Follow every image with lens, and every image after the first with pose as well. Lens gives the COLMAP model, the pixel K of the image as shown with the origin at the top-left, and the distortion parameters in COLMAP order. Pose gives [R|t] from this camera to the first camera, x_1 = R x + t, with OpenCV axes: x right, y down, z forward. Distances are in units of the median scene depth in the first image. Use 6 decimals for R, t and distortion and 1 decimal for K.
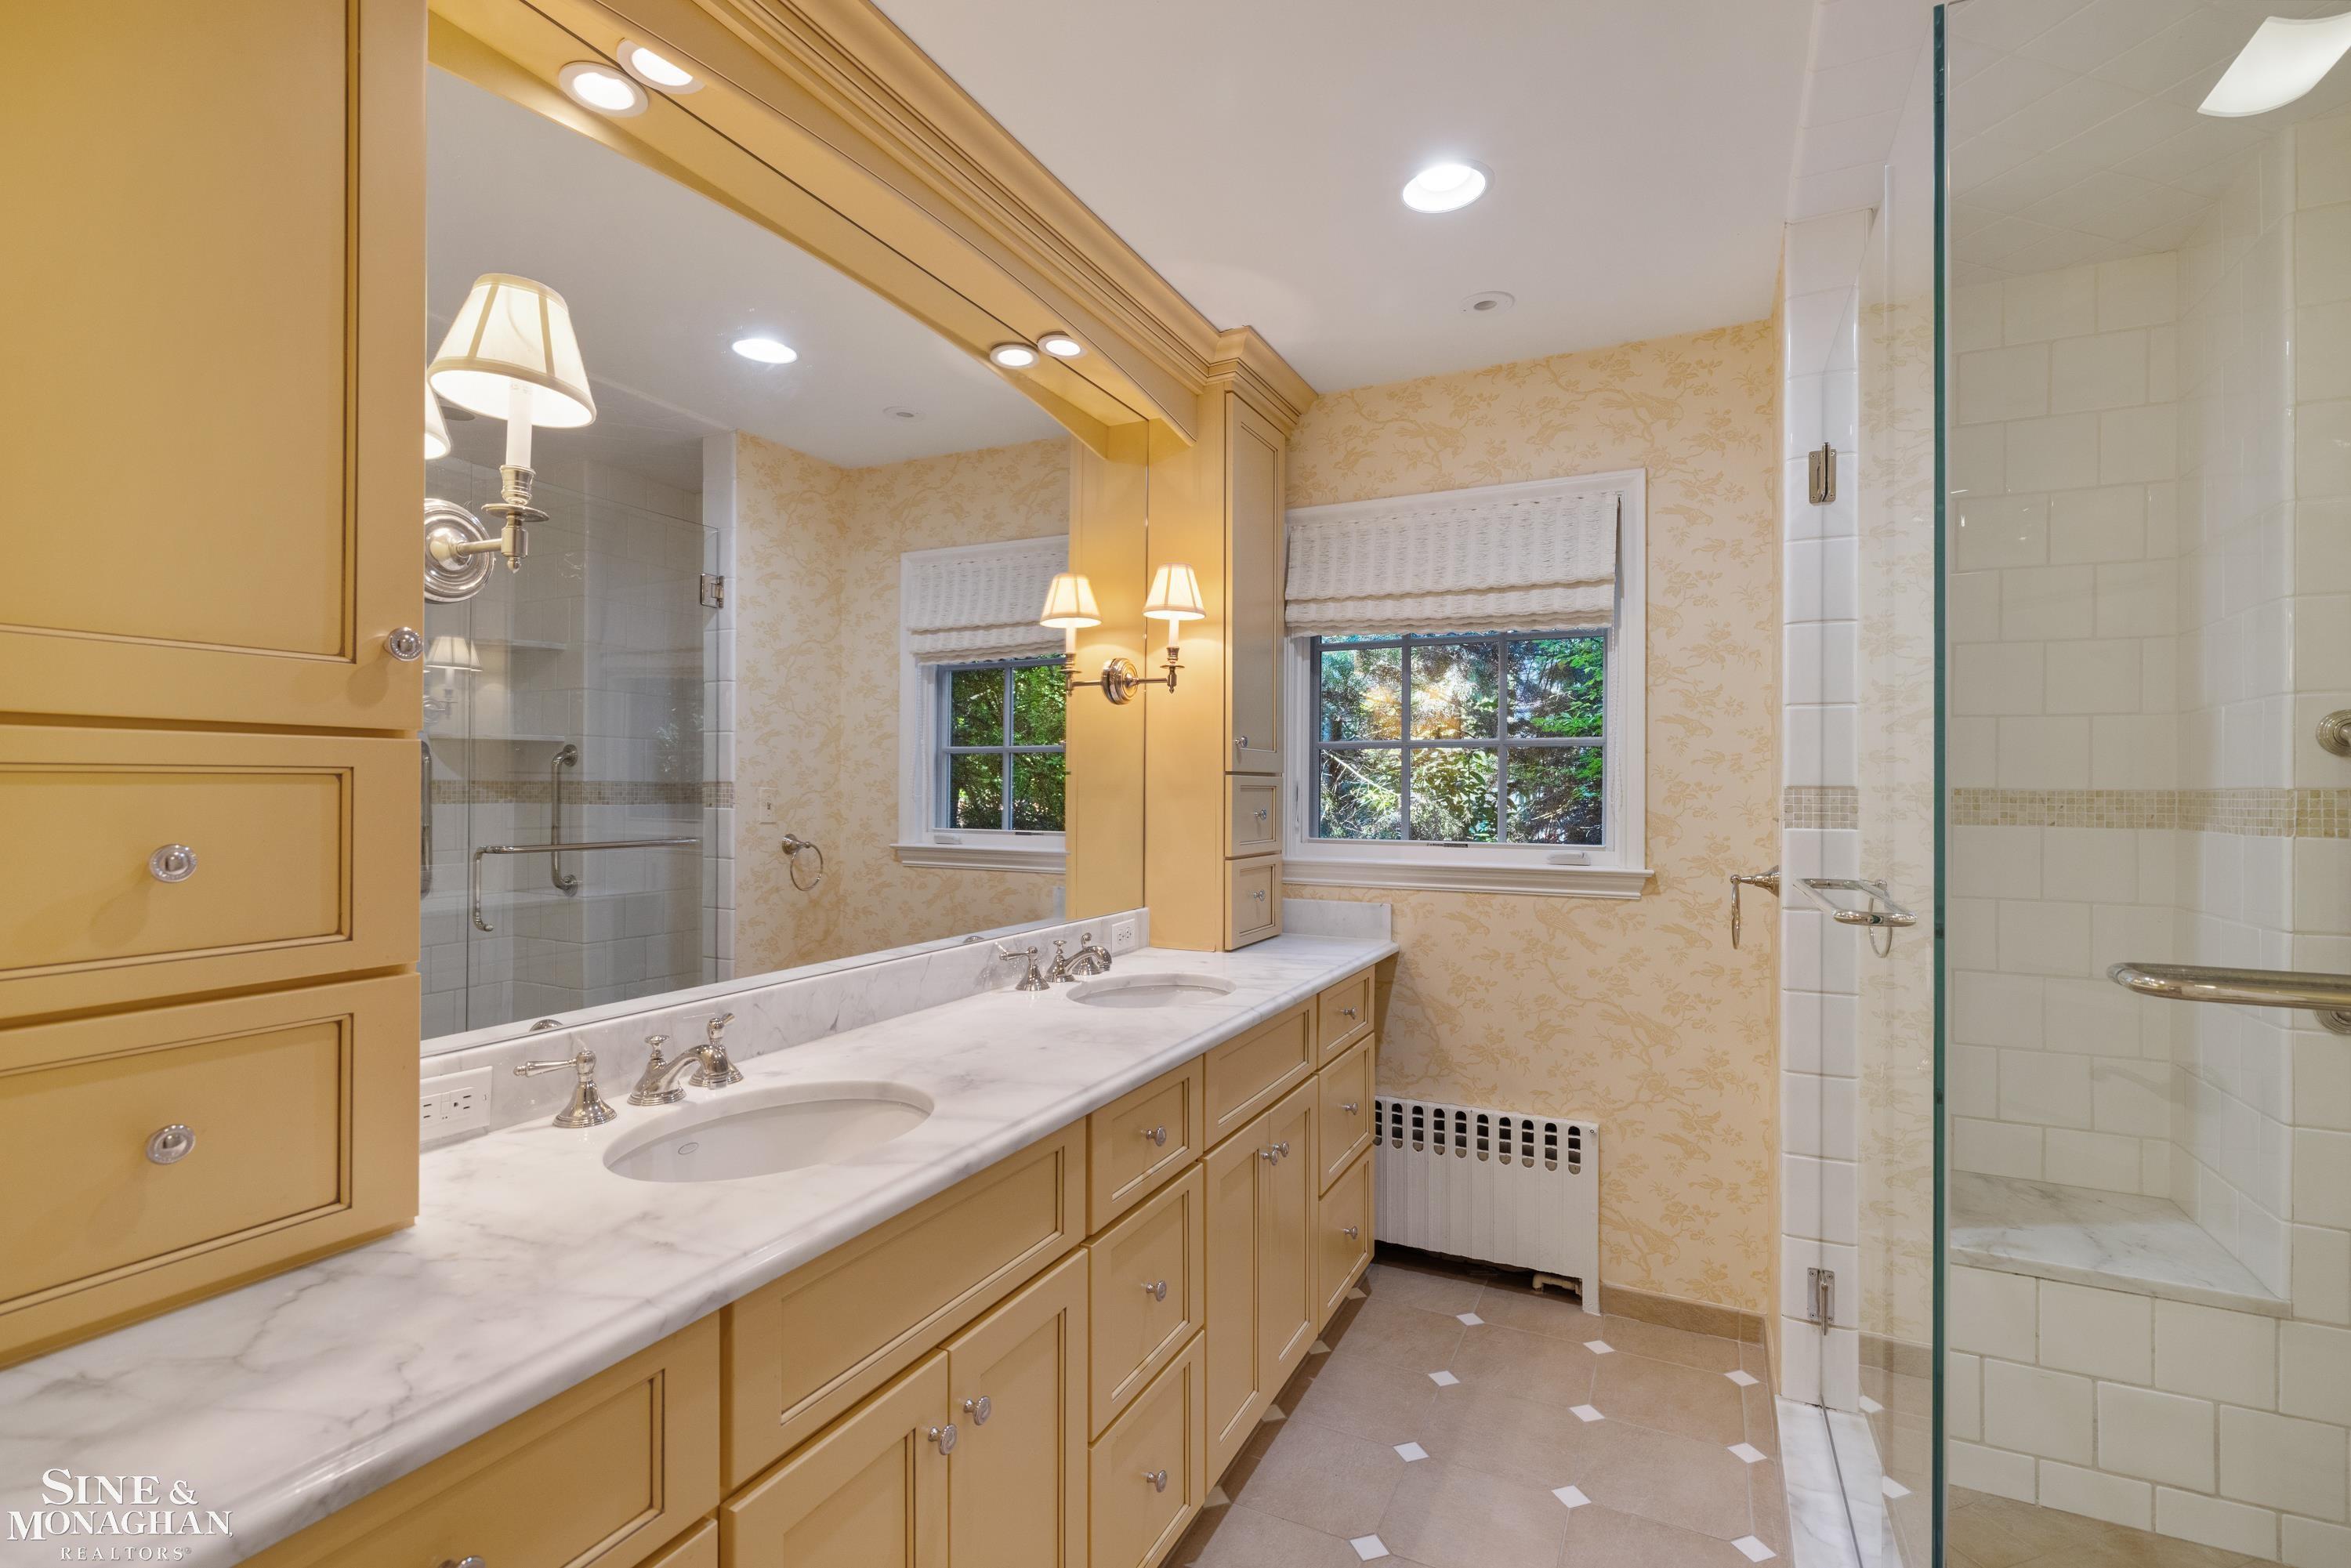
lens RADIAL K [[1066.6, 0, 1176.0], [0, 1066.6, 786.2], [0, 0, 1]] dist [-0.002462, 0.000640]
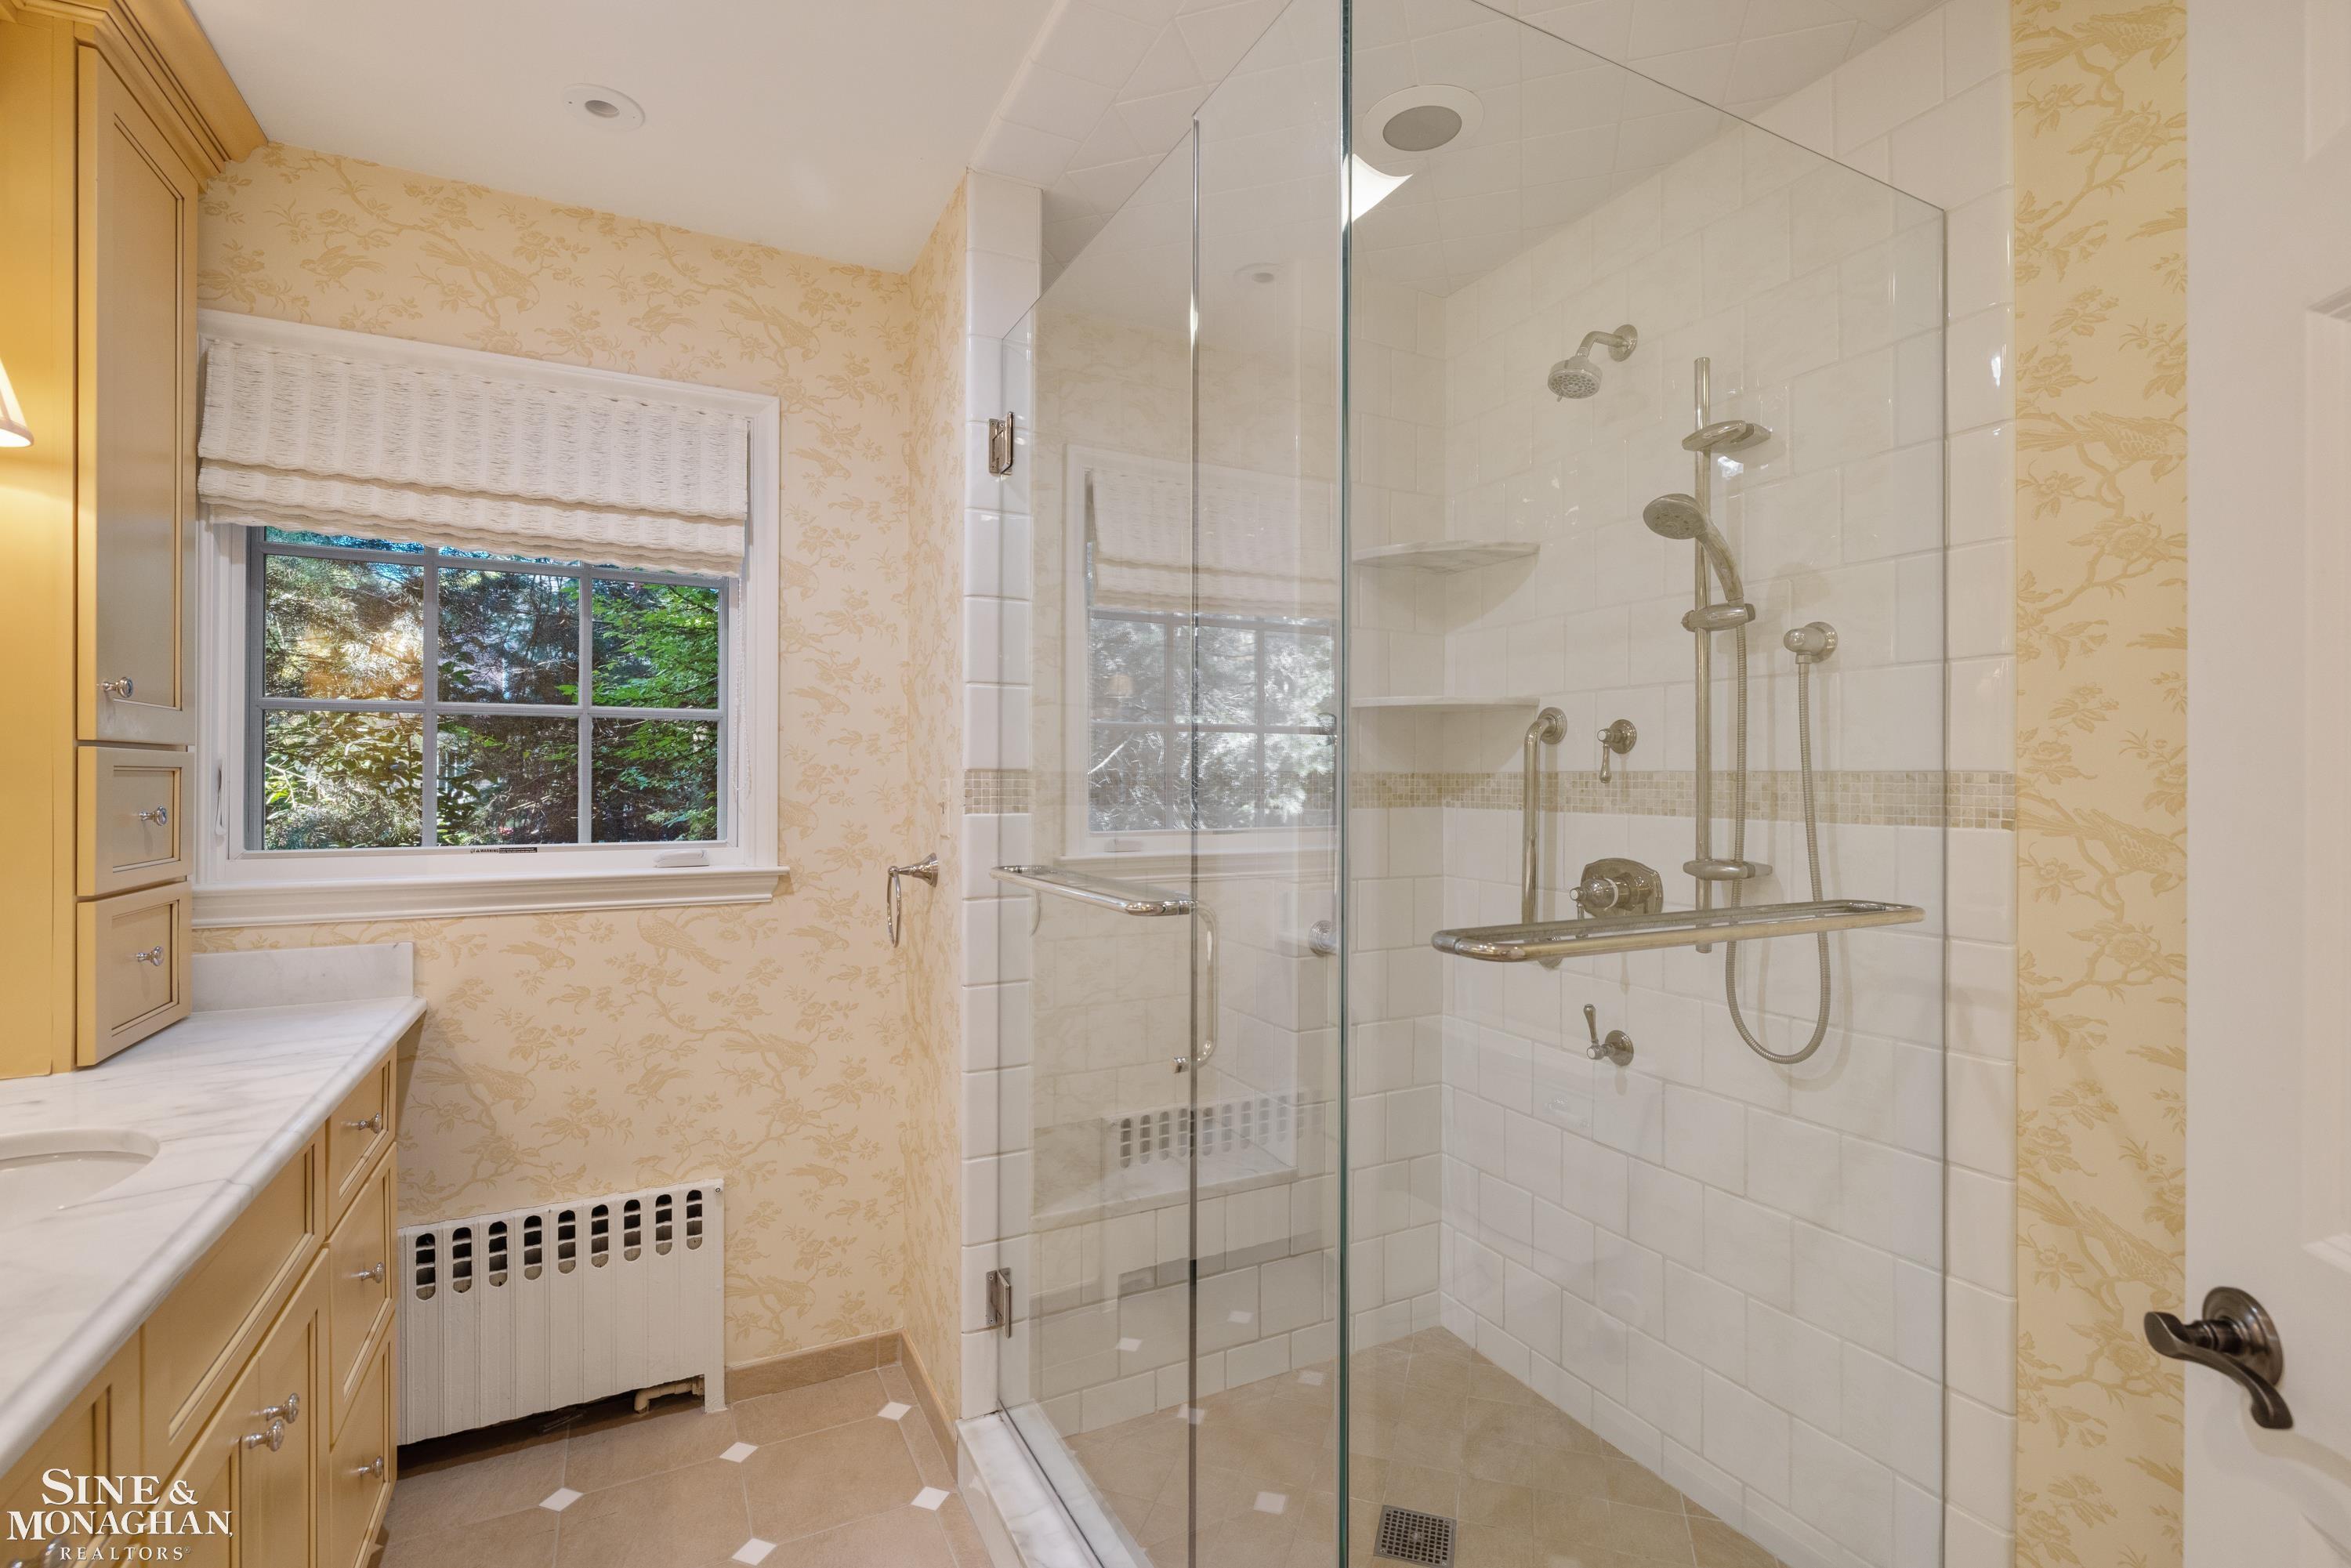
lens RADIAL K [[1066.6, 0, 1177.7], [0, 1066.6, 776.0], [0, 0, 1]] dist [-0.002462, 0.000640]
pose [[0.598870, -0.001978, 0.800844, -0.052565], [-0.001899, 0.999991, 0.003890, 0.001549], [-0.800844, -0.003850, 0.598861, 0.221742]]
